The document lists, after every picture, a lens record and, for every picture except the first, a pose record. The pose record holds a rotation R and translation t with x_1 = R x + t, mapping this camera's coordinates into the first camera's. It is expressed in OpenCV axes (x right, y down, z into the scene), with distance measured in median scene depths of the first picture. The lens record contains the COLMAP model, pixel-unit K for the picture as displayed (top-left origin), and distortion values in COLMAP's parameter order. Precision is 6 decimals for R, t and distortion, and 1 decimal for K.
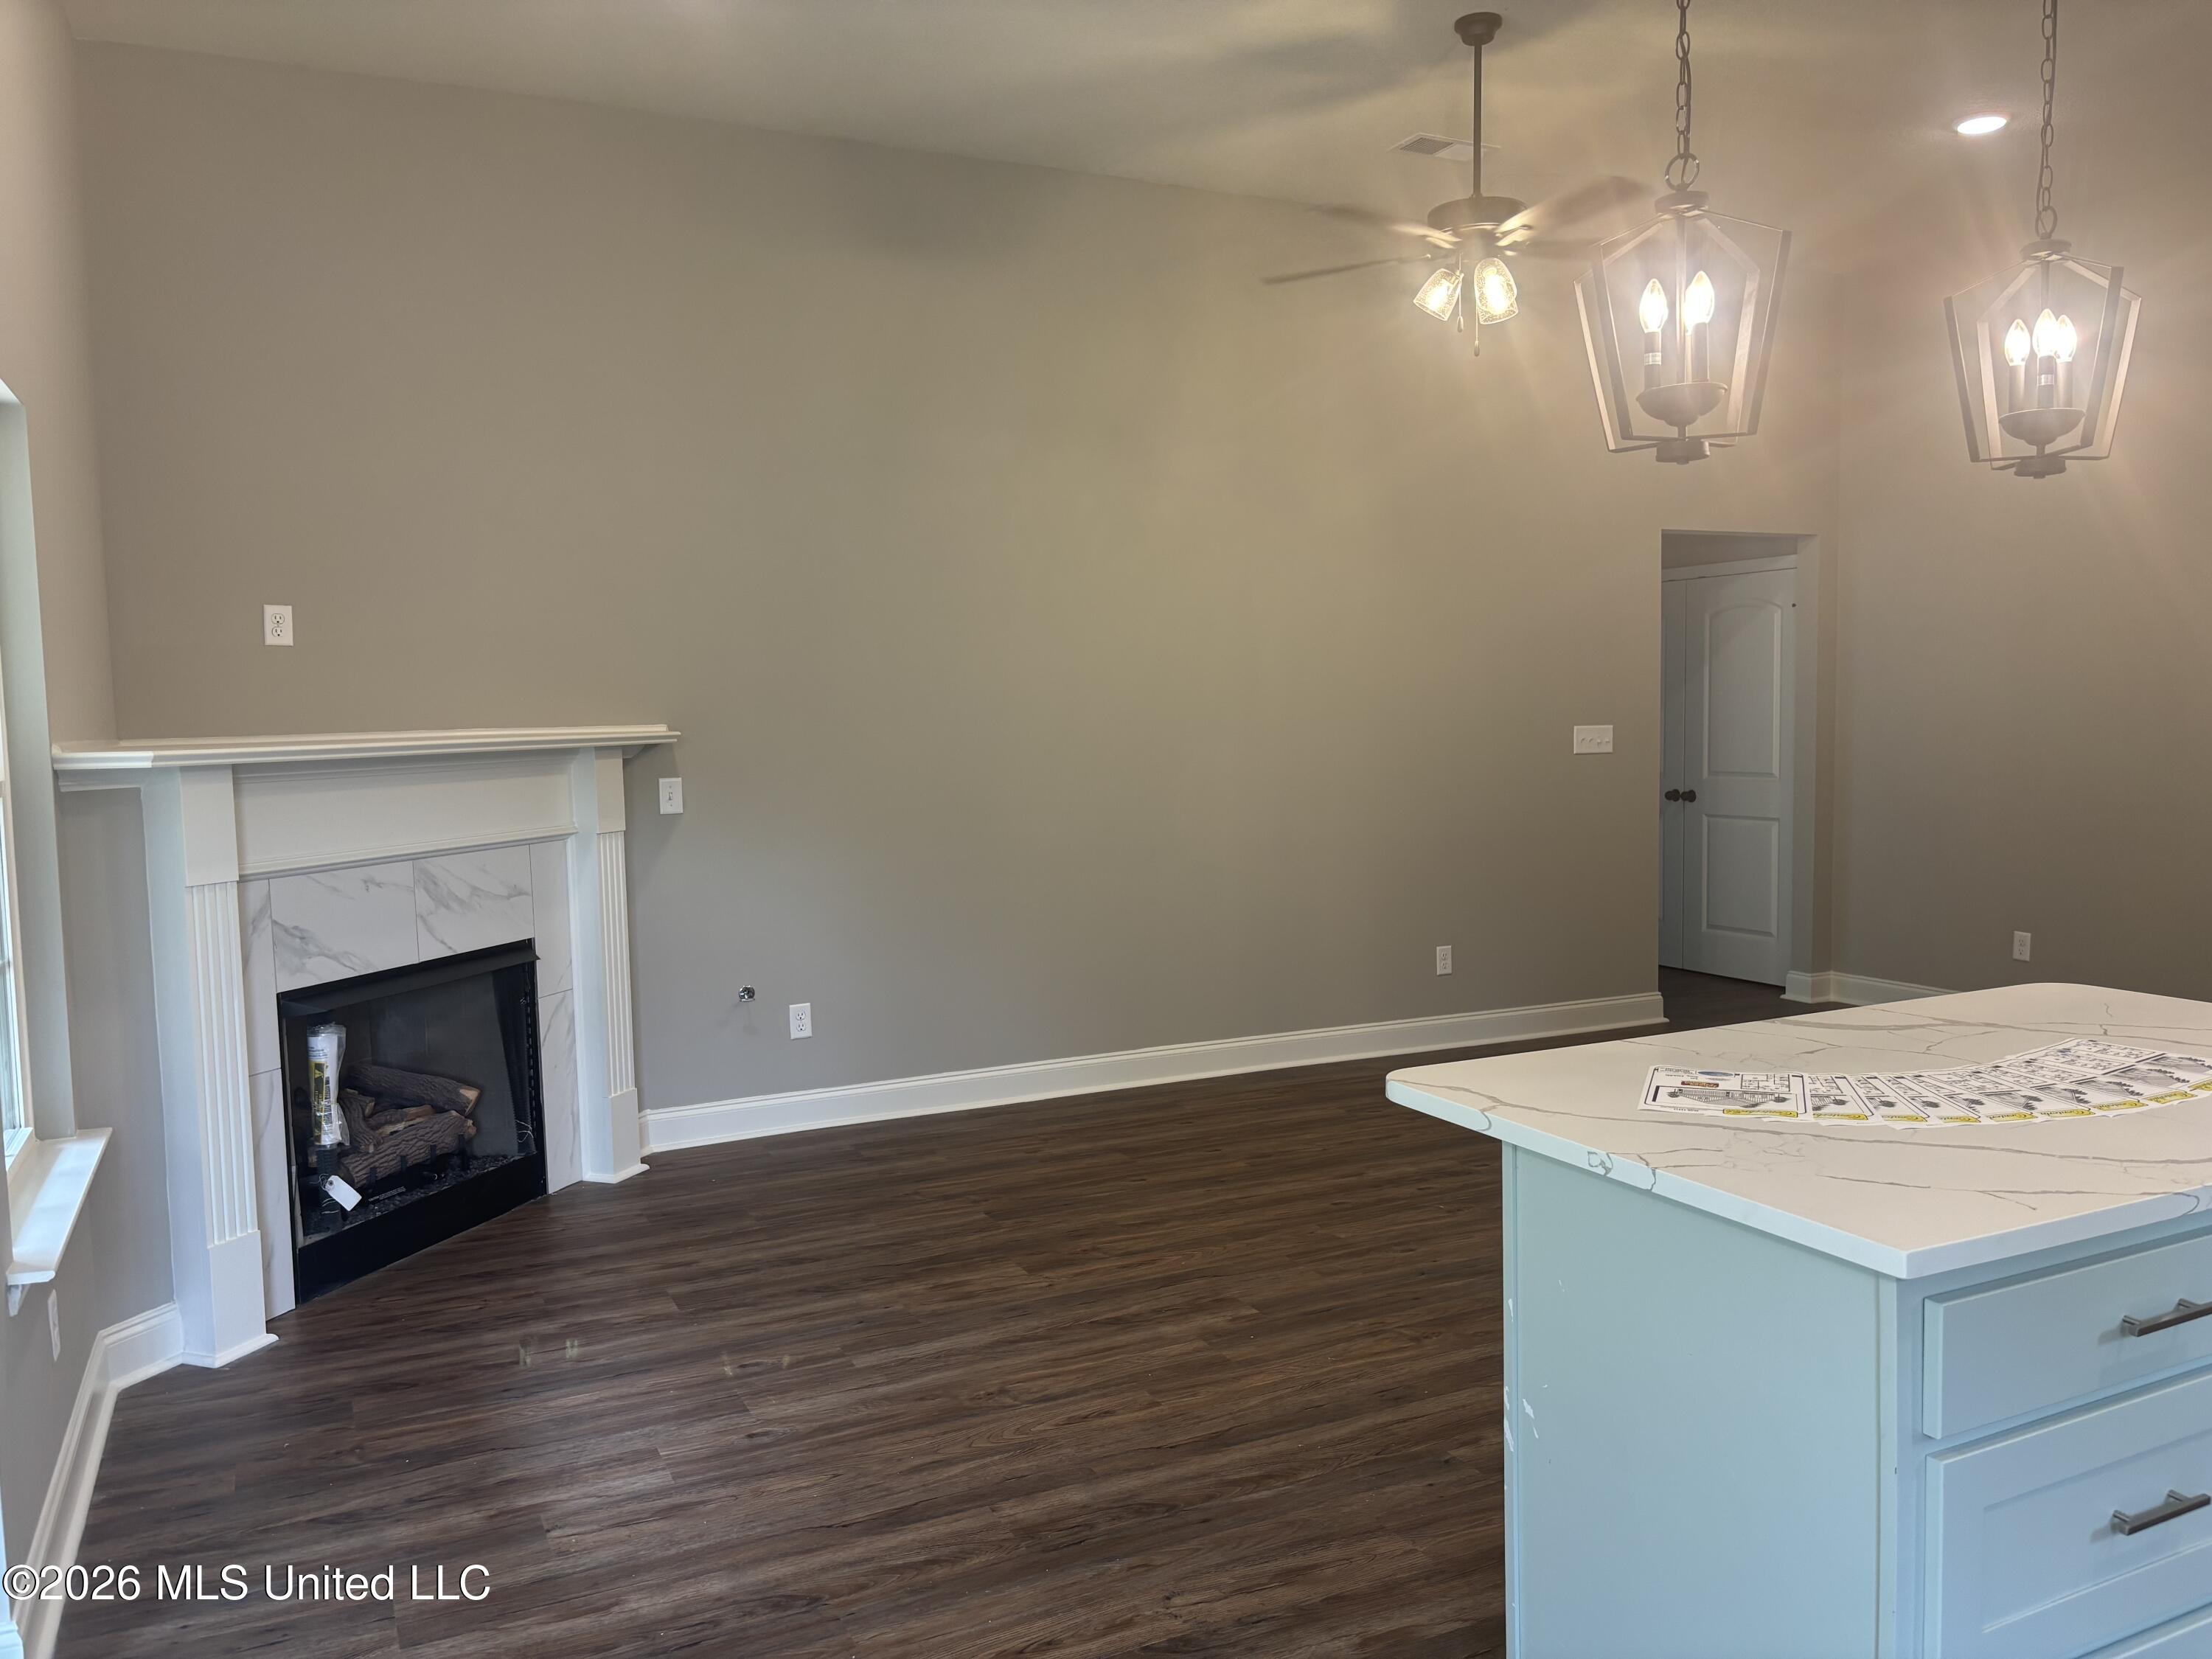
lens RADIAL K [[1704.3, 0, 1118.7], [0, 1704.3, 833.7], [0, 0, 1]] dist [0.142632, -0.001952]
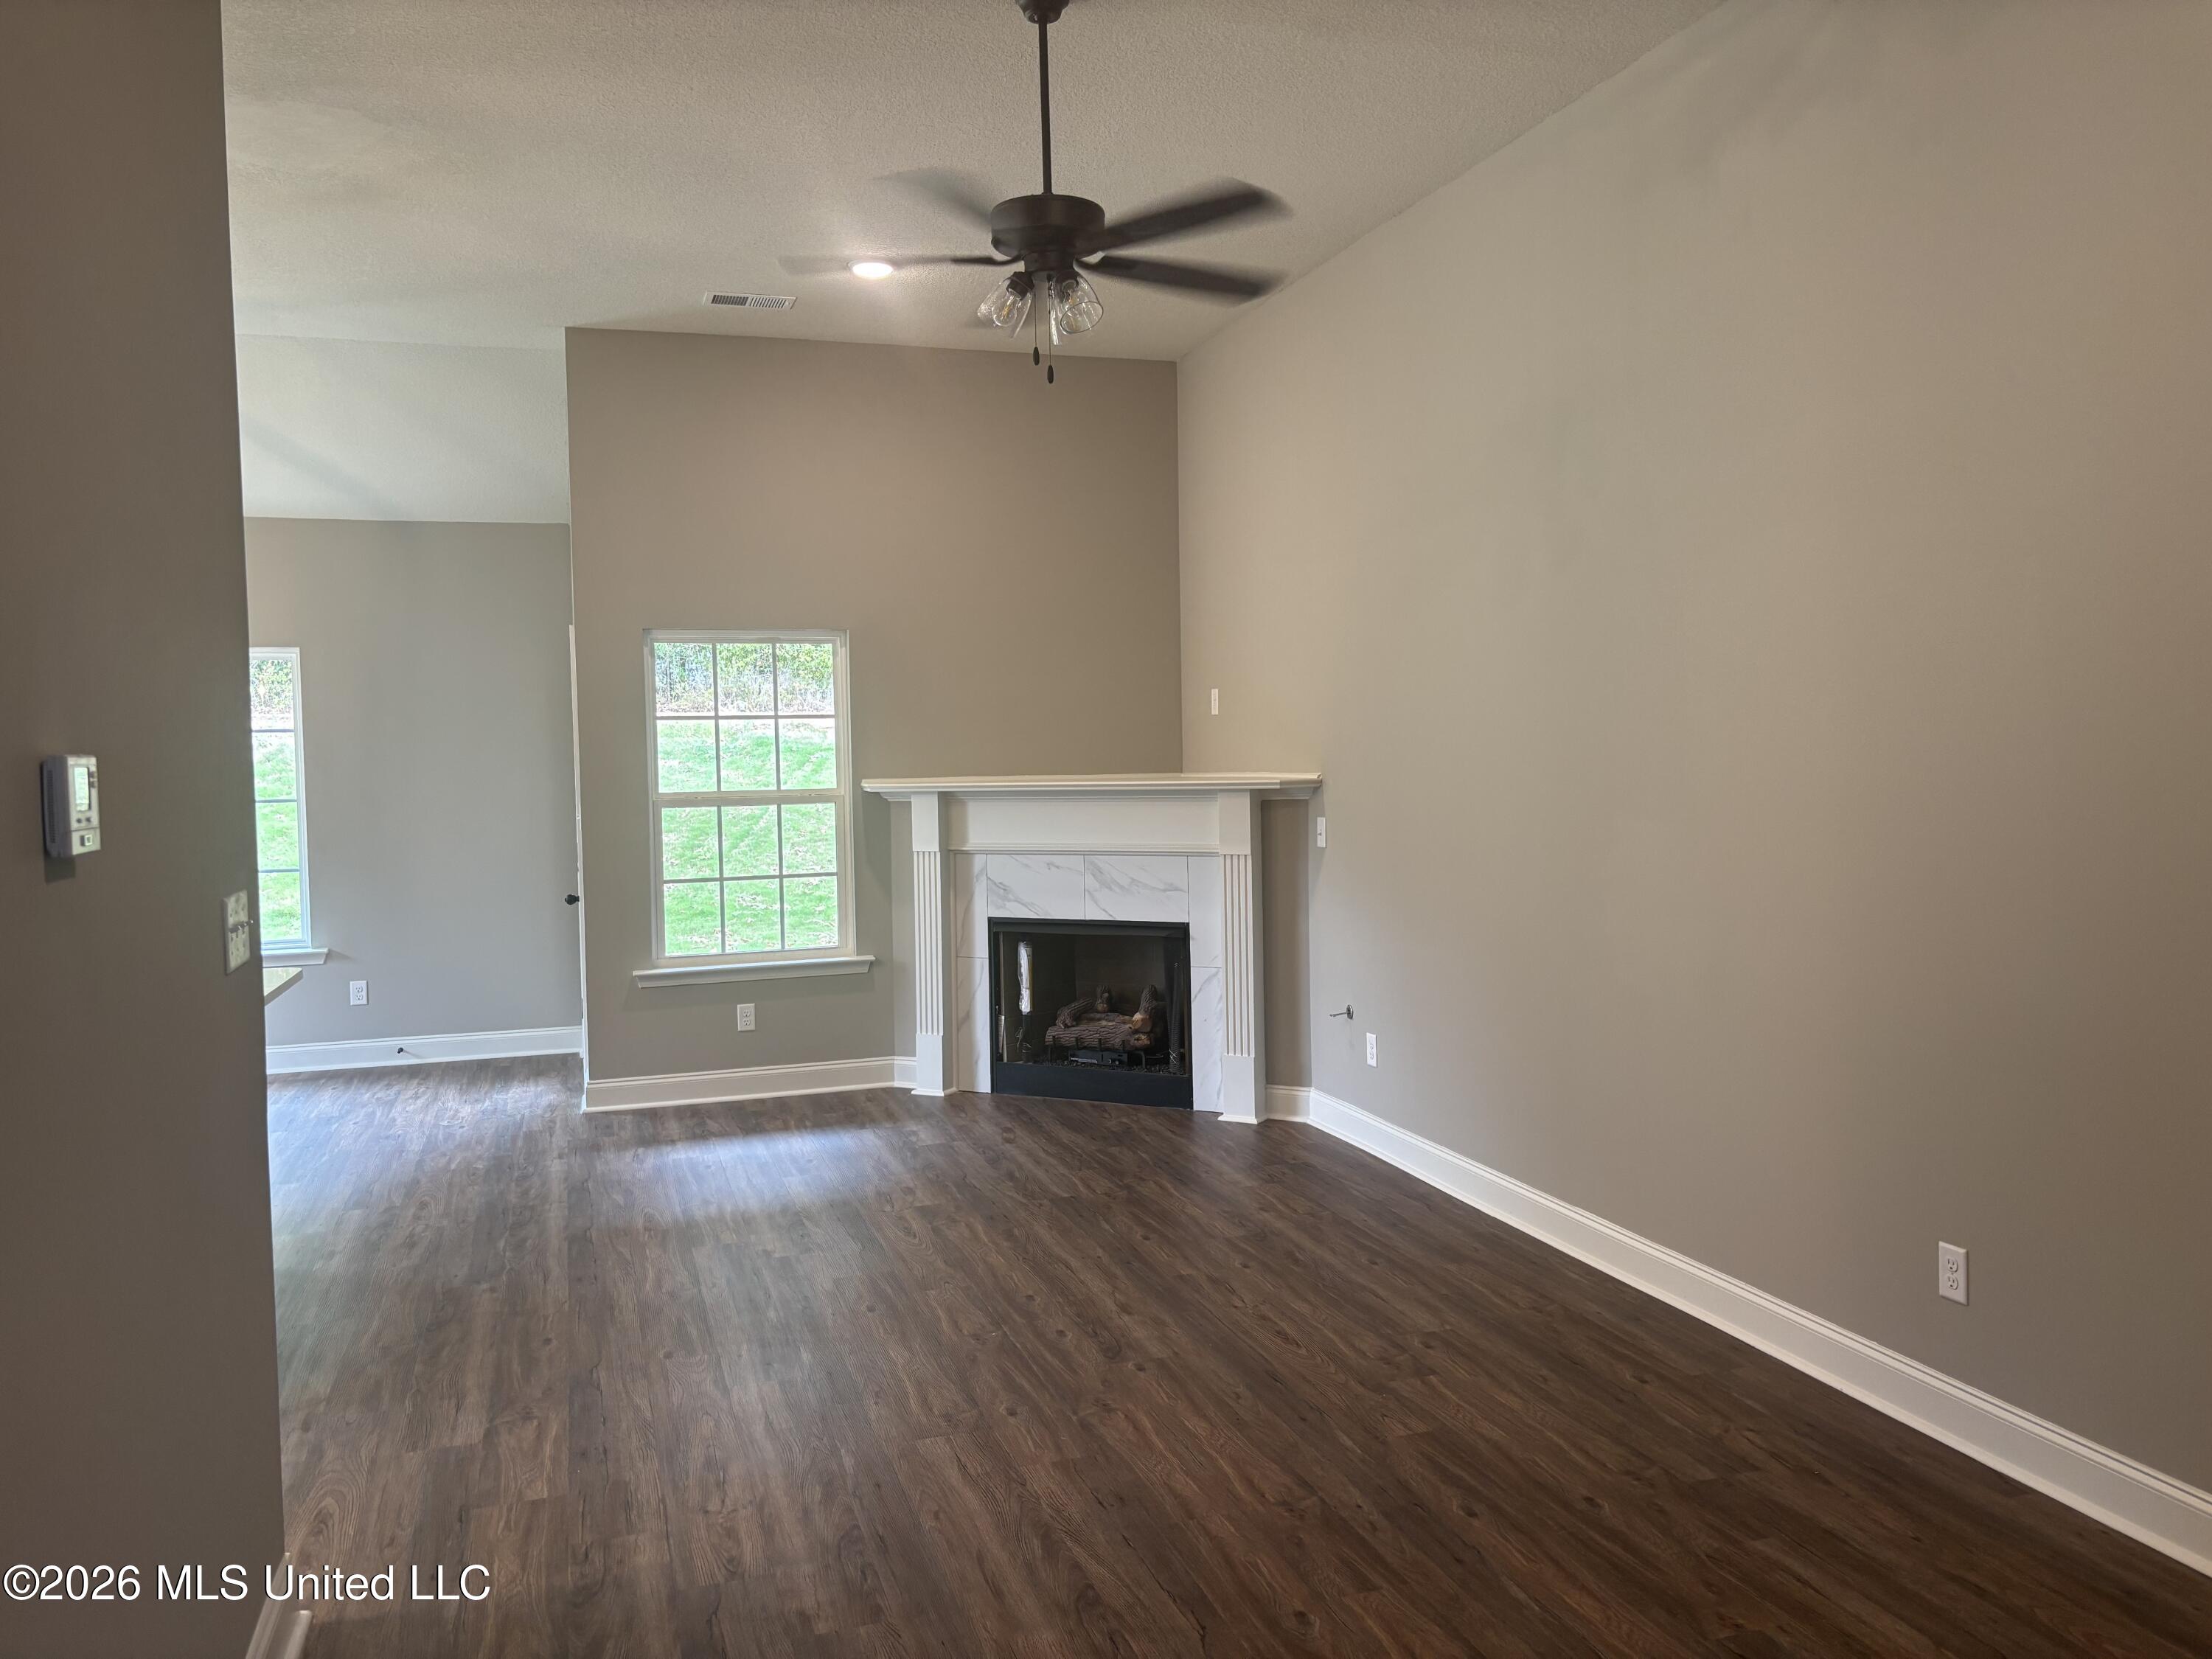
lens RADIAL K [[1712.3, 0, 1106.7], [0, 1712.3, 838.7], [0, 0, 1]] dist [0.055415, -0.006854]
pose [[-0.169045, 0.071695, -0.982997, 1.012208], [-0.051826, 0.995324, 0.081507, -0.115246], [0.984245, 0.064724, -0.164539, 1.150556]]
